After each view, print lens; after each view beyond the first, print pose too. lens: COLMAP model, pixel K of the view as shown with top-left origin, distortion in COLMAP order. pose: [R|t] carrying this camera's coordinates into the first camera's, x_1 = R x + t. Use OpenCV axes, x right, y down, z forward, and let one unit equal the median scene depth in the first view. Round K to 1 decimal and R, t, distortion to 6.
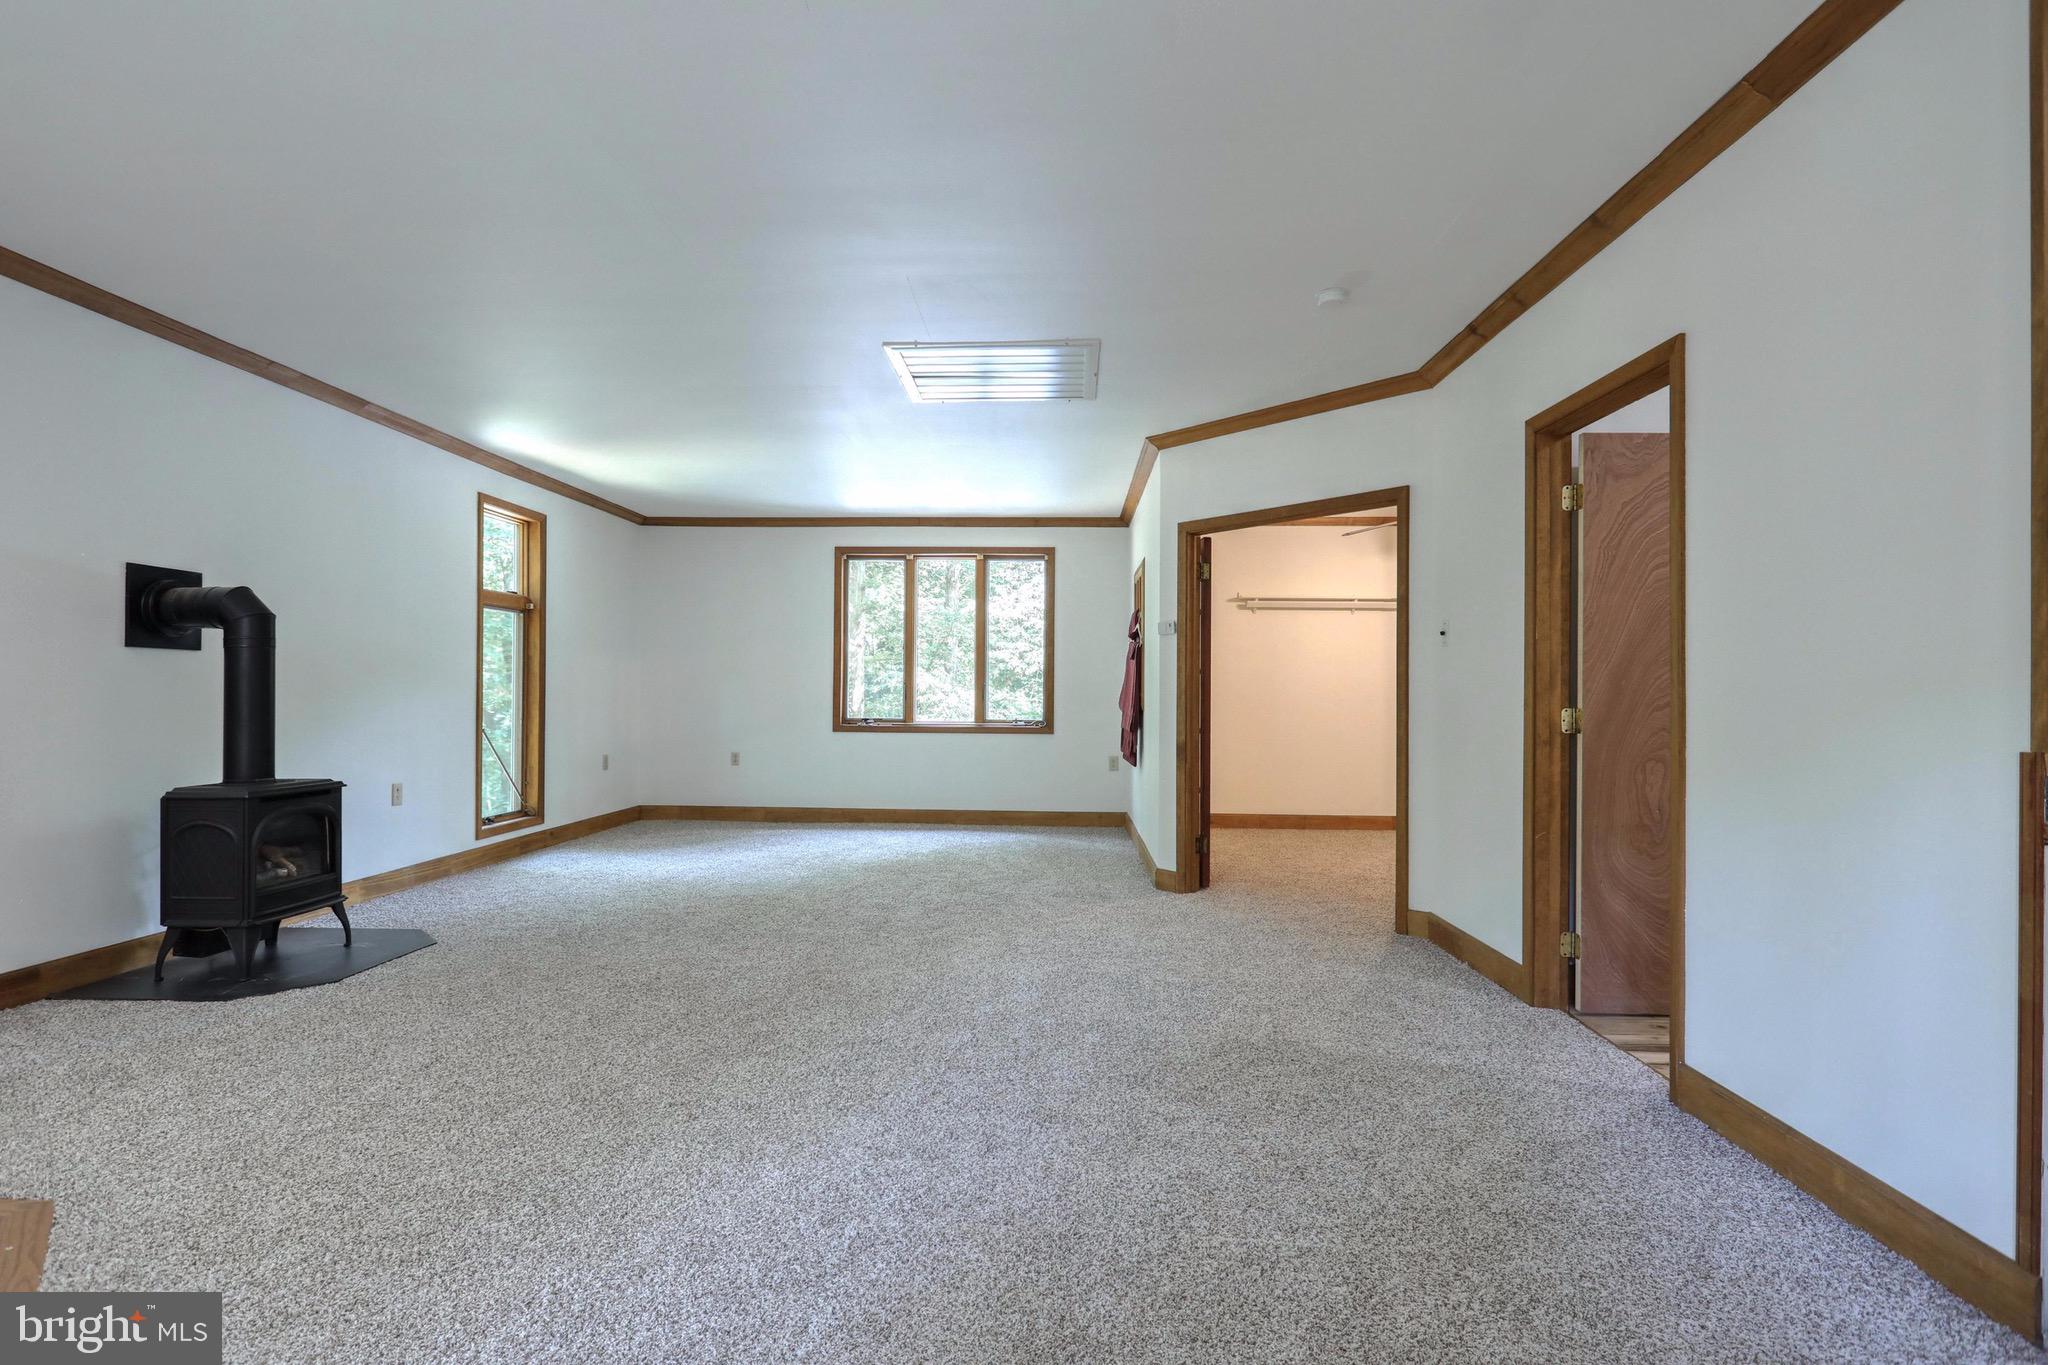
lens RADIAL K [[991.2, 0, 1032.5], [0, 991.2, 685.6], [0, 0, 1]] dist [-0.006596, 0.002203]
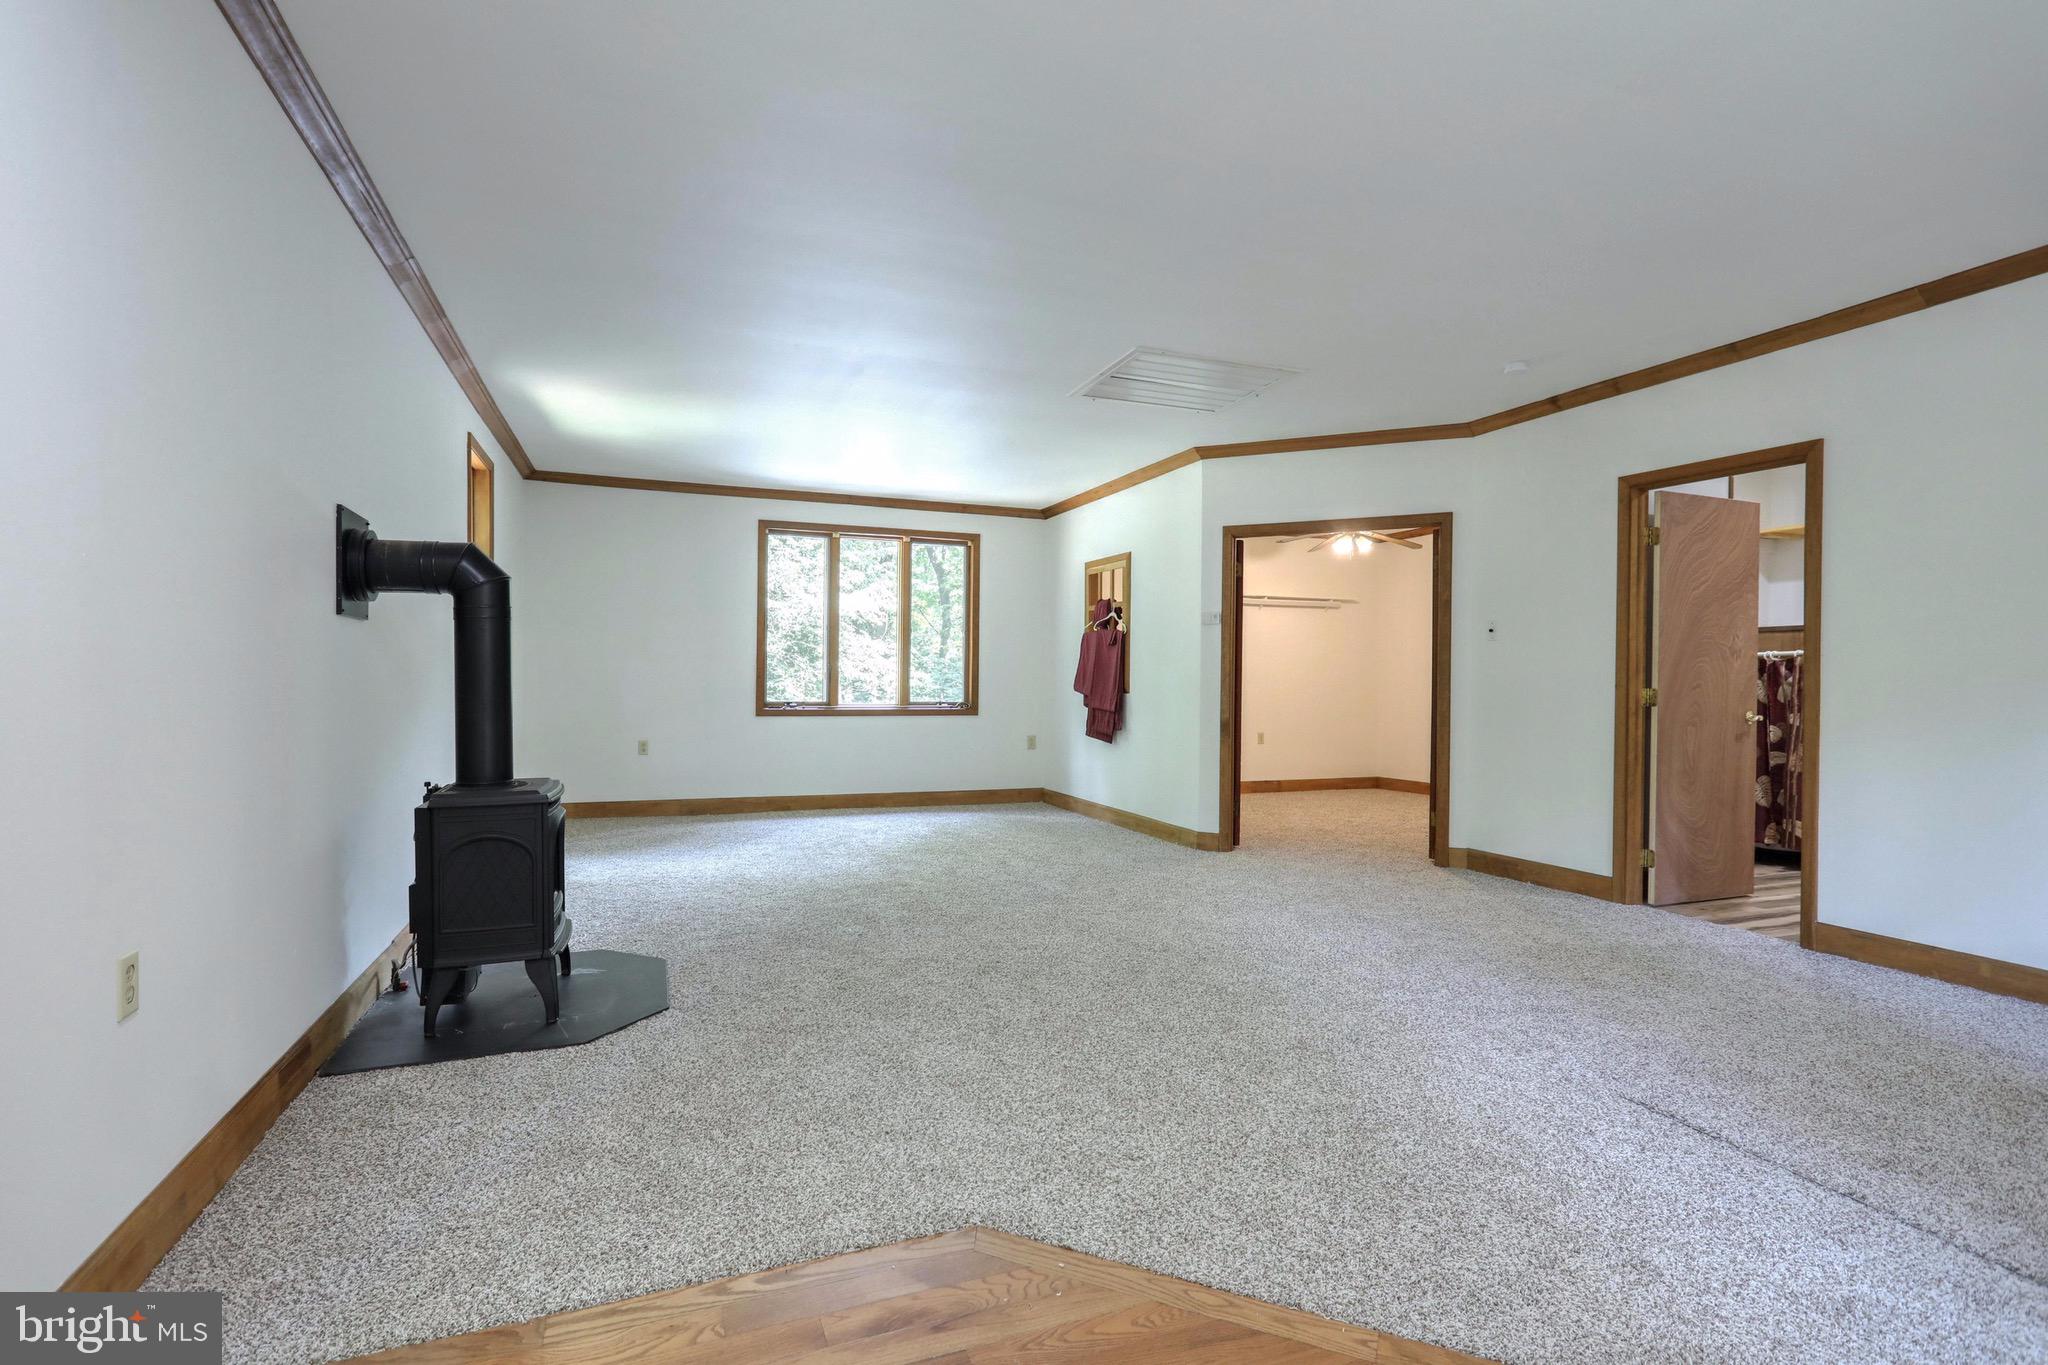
lens RADIAL K [[991.2, 0, 1022.3], [0, 991.2, 684.7], [0, 0, 1]] dist [-0.006596, 0.002203]
pose [[0.913461, -0.001198, 0.406925, -0.819612], [-0.005709, 0.999860, 0.015758, 0.000668], [-0.406887, -0.016717, 0.913326, 0.089203]]
